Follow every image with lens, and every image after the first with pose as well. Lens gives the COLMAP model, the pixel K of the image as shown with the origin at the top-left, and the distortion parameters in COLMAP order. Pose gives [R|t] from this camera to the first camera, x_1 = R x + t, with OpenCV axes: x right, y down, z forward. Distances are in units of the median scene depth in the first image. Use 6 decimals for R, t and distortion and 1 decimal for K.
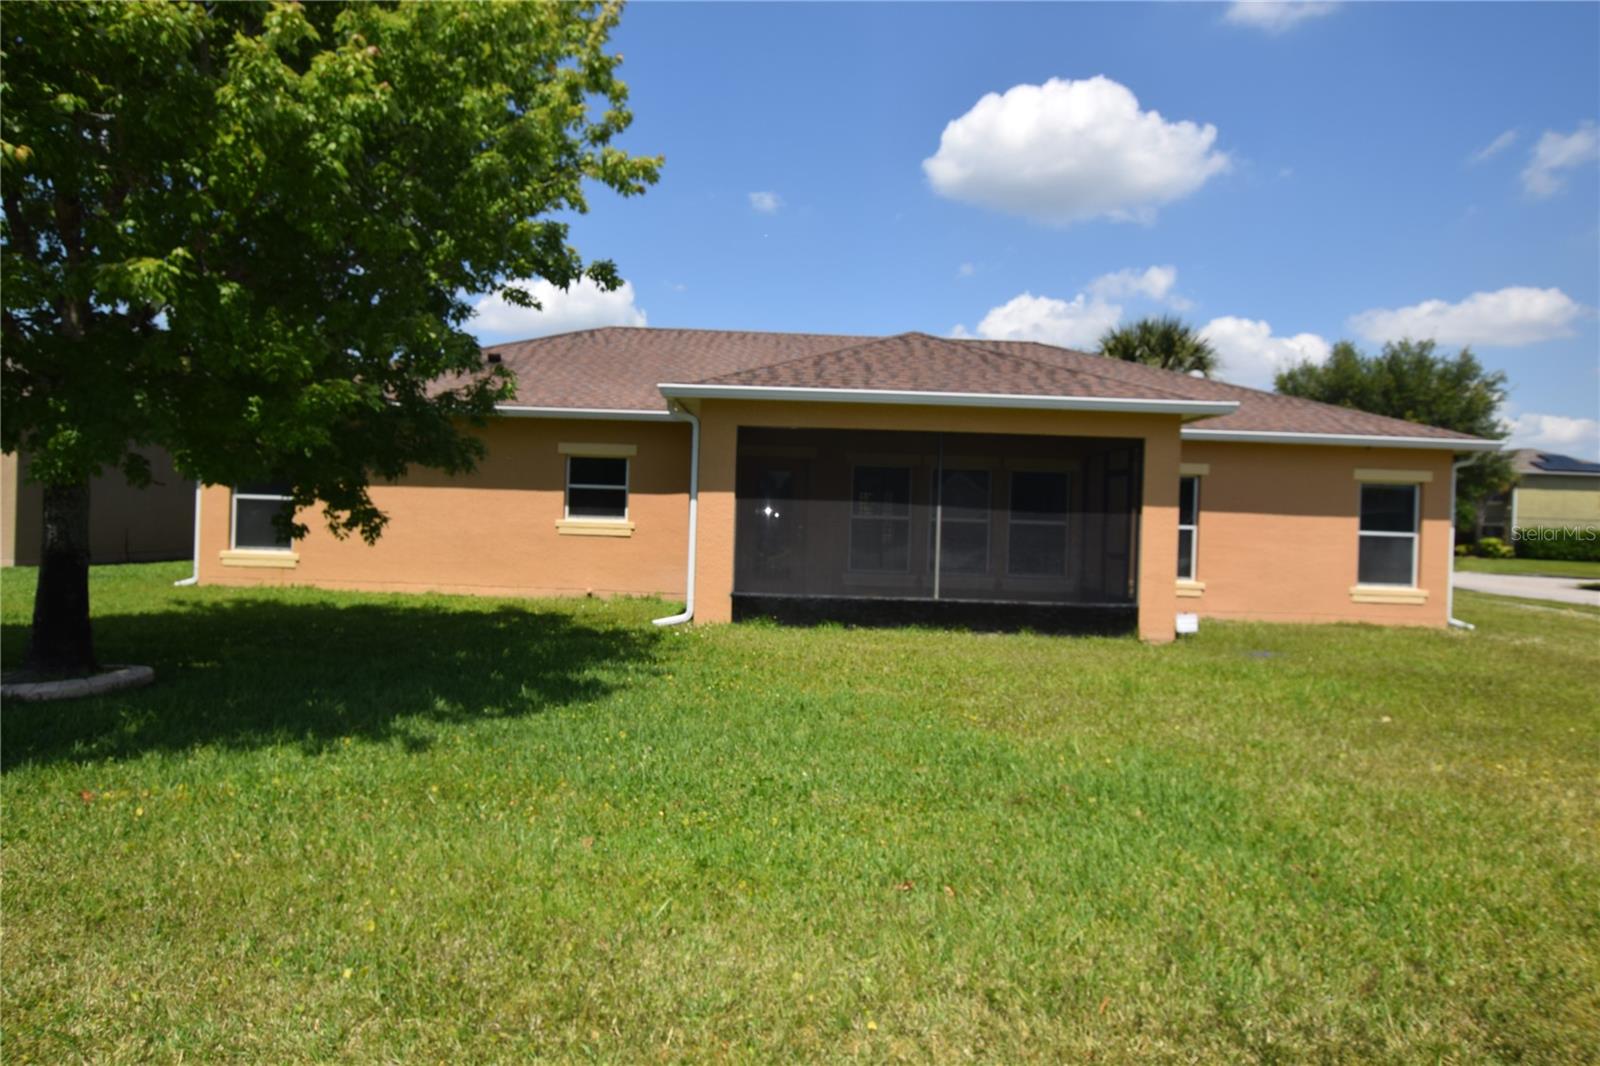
lens RADIAL K [[973.3, 0, 793.9], [0, 973.3, 522.9], [0, 0, 1]] dist [-0.001339, 0.001573]
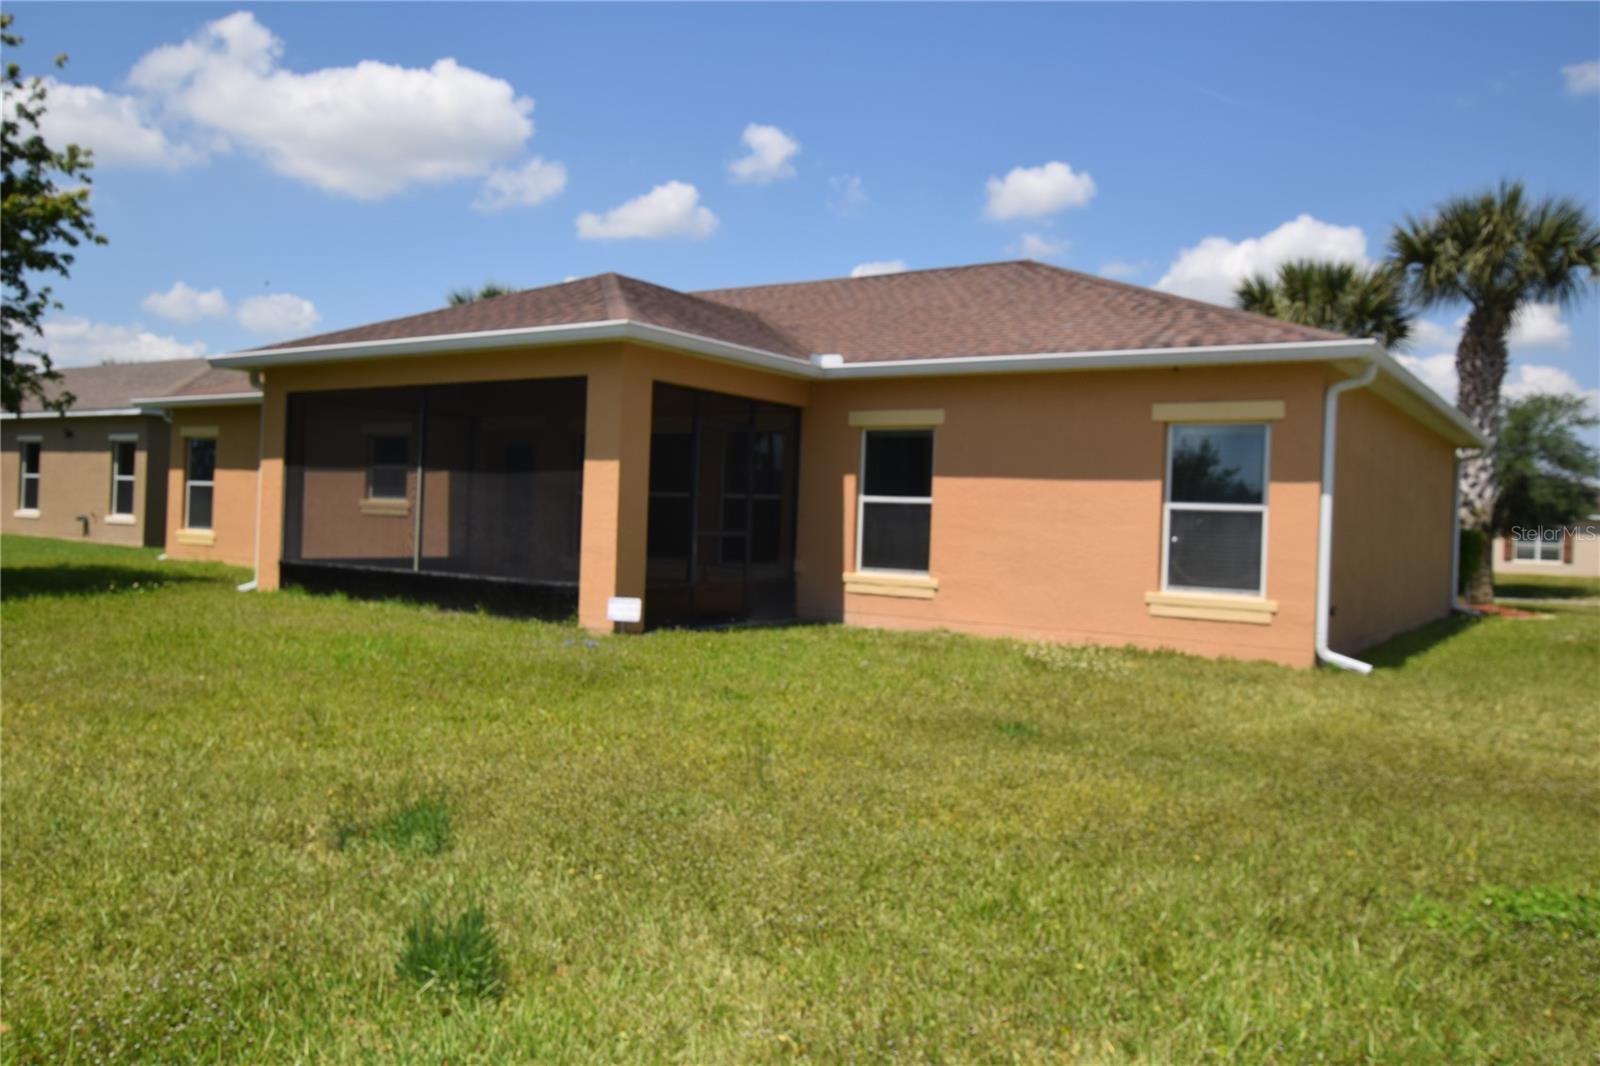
lens RADIAL K [[1236.7, 0, 800.0], [0, 1236.7, 533.0], [0, 0, 1]] dist [0.006331, 0.004226]
pose [[0.811019, 0.002333, -0.585015, 0.884251], [-0.014146, 0.999778, -0.015624, 0.045098], [0.584849, 0.020948, 0.810872, 0.227083]]
